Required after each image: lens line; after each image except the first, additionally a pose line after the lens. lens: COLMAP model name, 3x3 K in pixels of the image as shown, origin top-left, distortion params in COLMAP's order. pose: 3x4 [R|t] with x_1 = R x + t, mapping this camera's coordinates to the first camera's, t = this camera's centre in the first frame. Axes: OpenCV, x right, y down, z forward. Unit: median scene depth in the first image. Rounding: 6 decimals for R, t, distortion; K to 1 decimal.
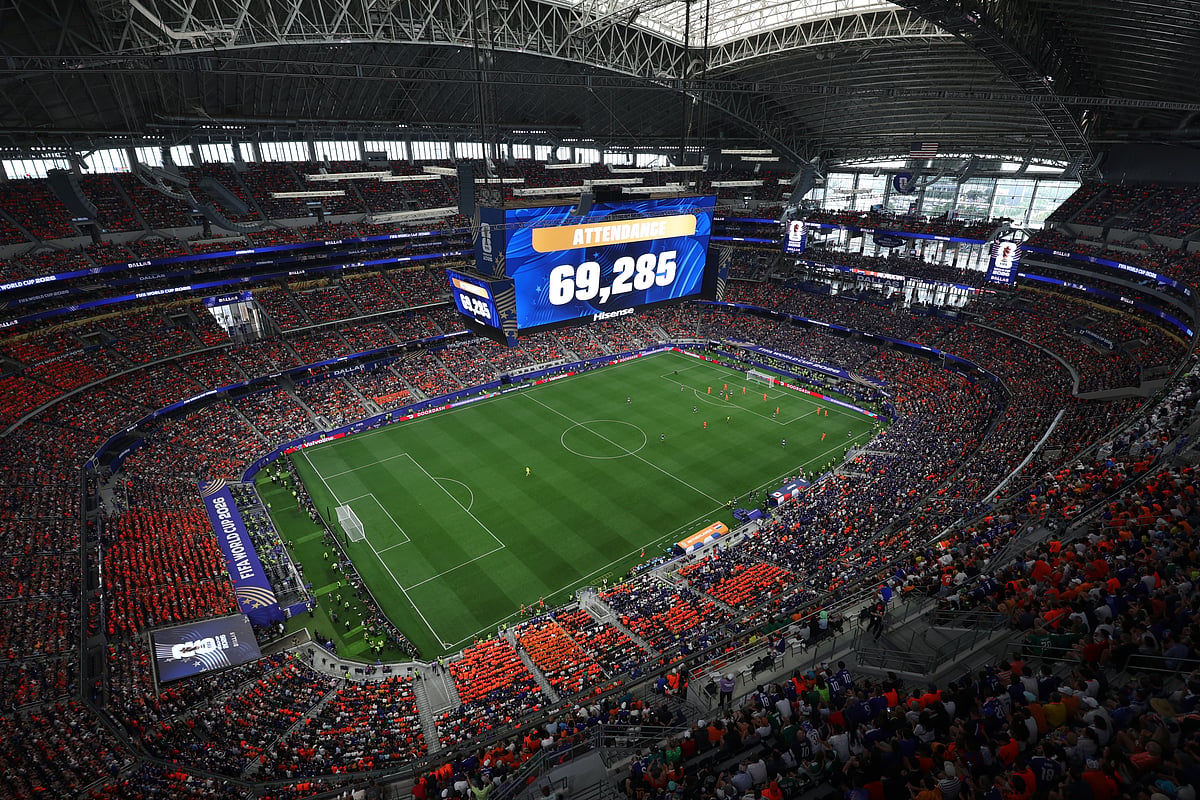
lens RADIAL K [[605.0, 0, 600.0], [0, 605.0, 400.0], [0, 0, 1]] dist [-0.000333, -0.000126]
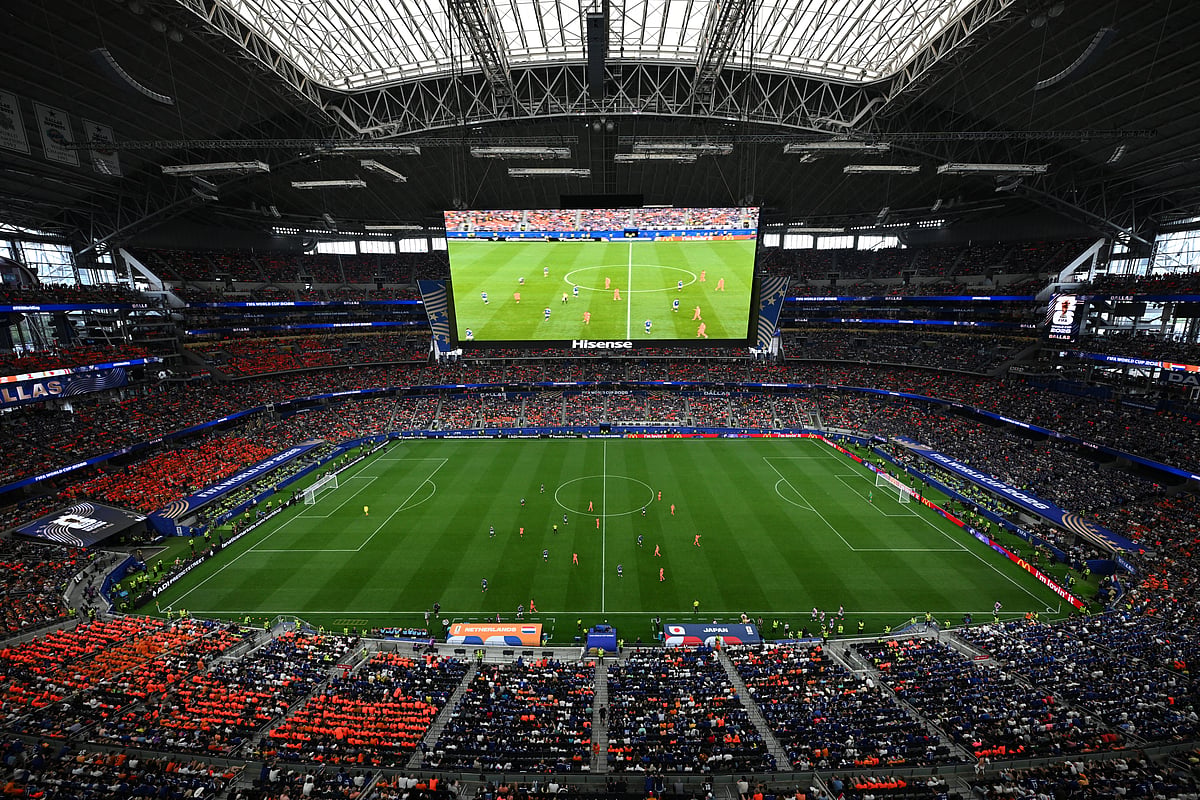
lens RADIAL K [[472.9, 0, 600.0], [0, 472.9, 400.0], [0, 0, 1]] dist [0.000379, 0.000243]
pose [[0.774697, 0.129857, -0.618856, 0.372080], [-0.238053, 0.966577, -0.095179, -0.000981], [0.585812, 0.221055, 0.779717, 0.406508]]
